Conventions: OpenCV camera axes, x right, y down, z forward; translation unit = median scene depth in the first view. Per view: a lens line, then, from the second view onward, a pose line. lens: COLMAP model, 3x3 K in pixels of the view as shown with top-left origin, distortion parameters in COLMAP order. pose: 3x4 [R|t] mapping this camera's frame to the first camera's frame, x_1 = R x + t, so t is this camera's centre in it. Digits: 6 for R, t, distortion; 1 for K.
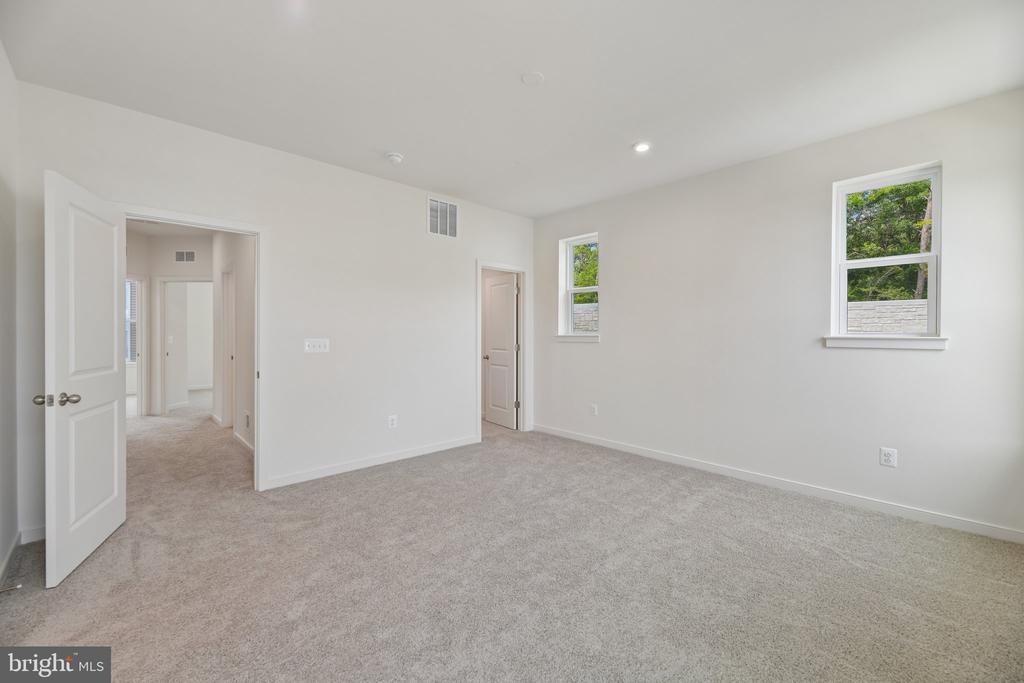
lens RADIAL K [[412.0, 0, 512.8], [0, 412.0, 336.9], [0, 0, 1]] dist [0.021359, -0.000053]
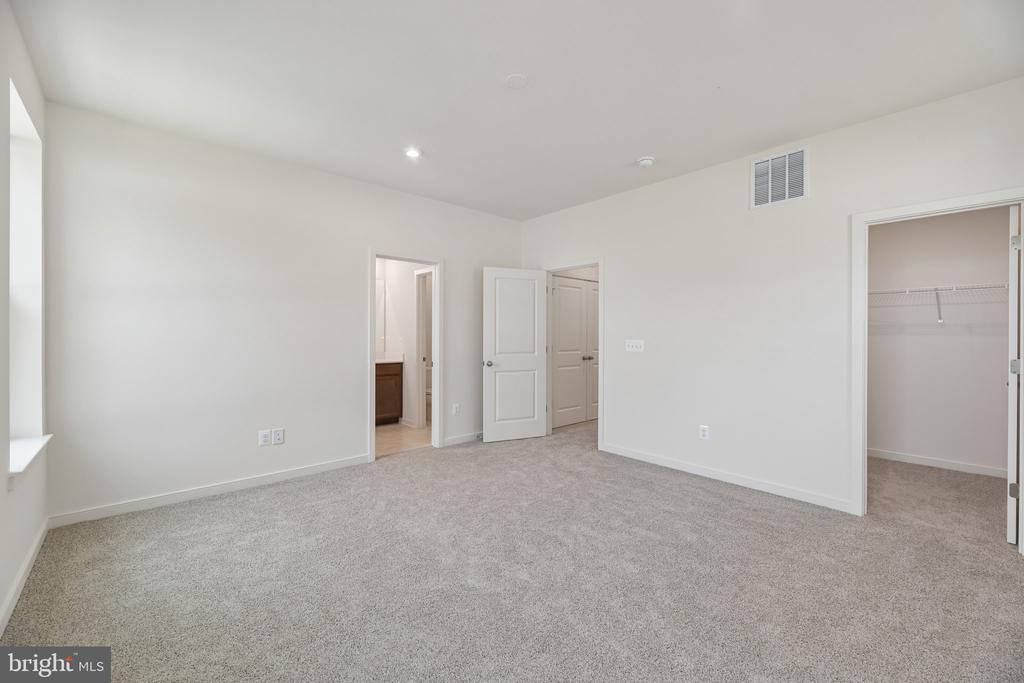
lens RADIAL K [[412.0, 0, 512.8], [0, 412.0, 336.9], [0, 0, 1]] dist [0.021359, -0.000053]
pose [[0.005544, -0.003719, -0.999978, 0.622676], [-0.011373, 0.999928, -0.003782, 0.003508], [0.999920, 0.011394, 0.005501, 0.574354]]
